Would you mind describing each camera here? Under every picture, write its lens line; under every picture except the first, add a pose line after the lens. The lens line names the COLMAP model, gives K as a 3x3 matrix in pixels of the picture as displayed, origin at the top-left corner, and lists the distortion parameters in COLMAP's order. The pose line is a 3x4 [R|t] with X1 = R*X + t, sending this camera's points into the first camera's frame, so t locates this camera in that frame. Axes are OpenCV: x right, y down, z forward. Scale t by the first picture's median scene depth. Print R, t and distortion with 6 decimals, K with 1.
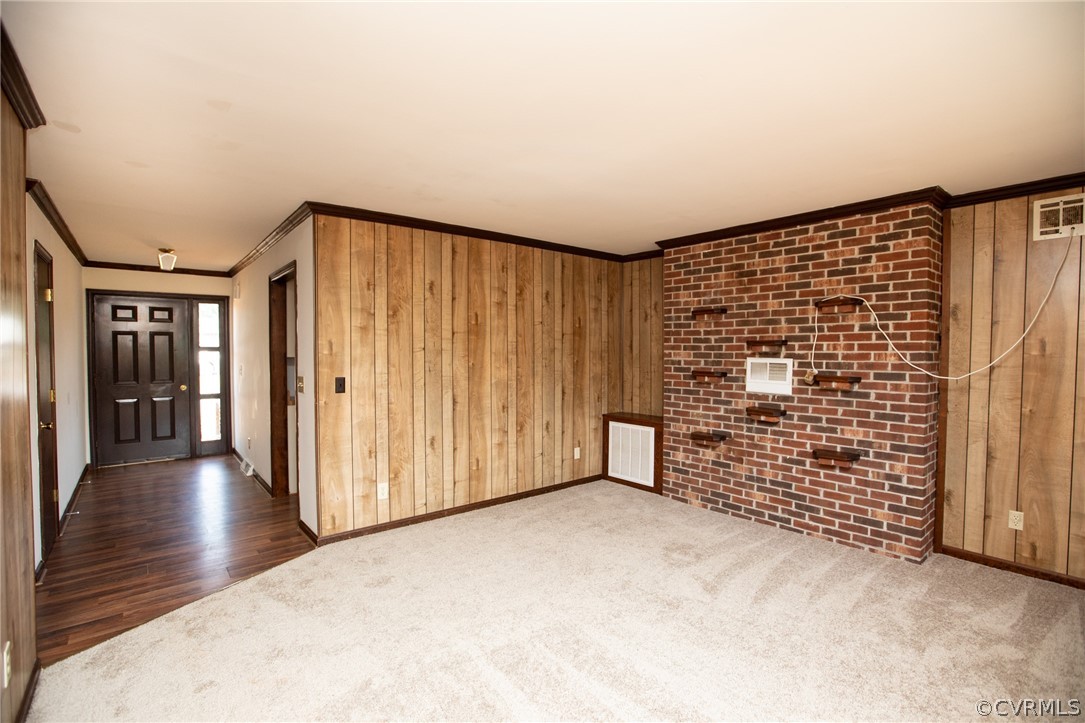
lens RADIAL K [[496.4, 0, 543.0], [0, 496.4, 363.2], [0, 0, 1]] dist [-0.065028, 0.031263]
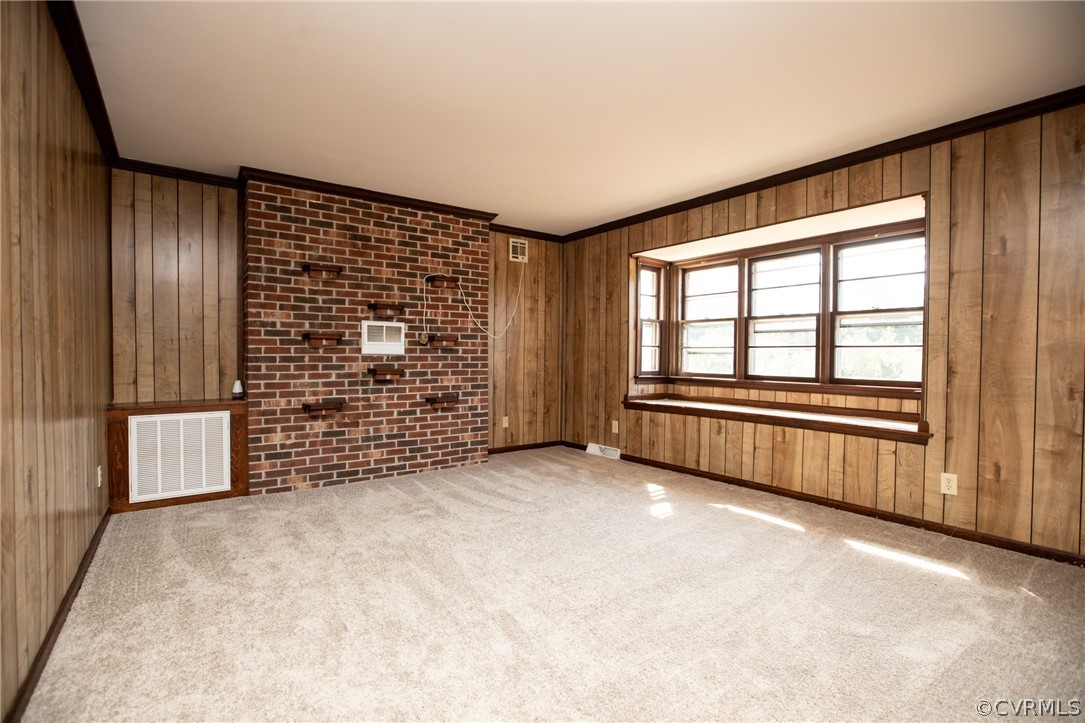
lens RADIAL K [[496.4, 0, 543.0], [0, 496.4, 363.2], [0, 0, 1]] dist [-0.065028, 0.031263]
pose [[0.055708, -0.019755, 0.998252, -0.593861], [0.024684, 0.999526, 0.018403, 0.068764], [-0.998142, 0.023615, 0.056169, 0.587307]]
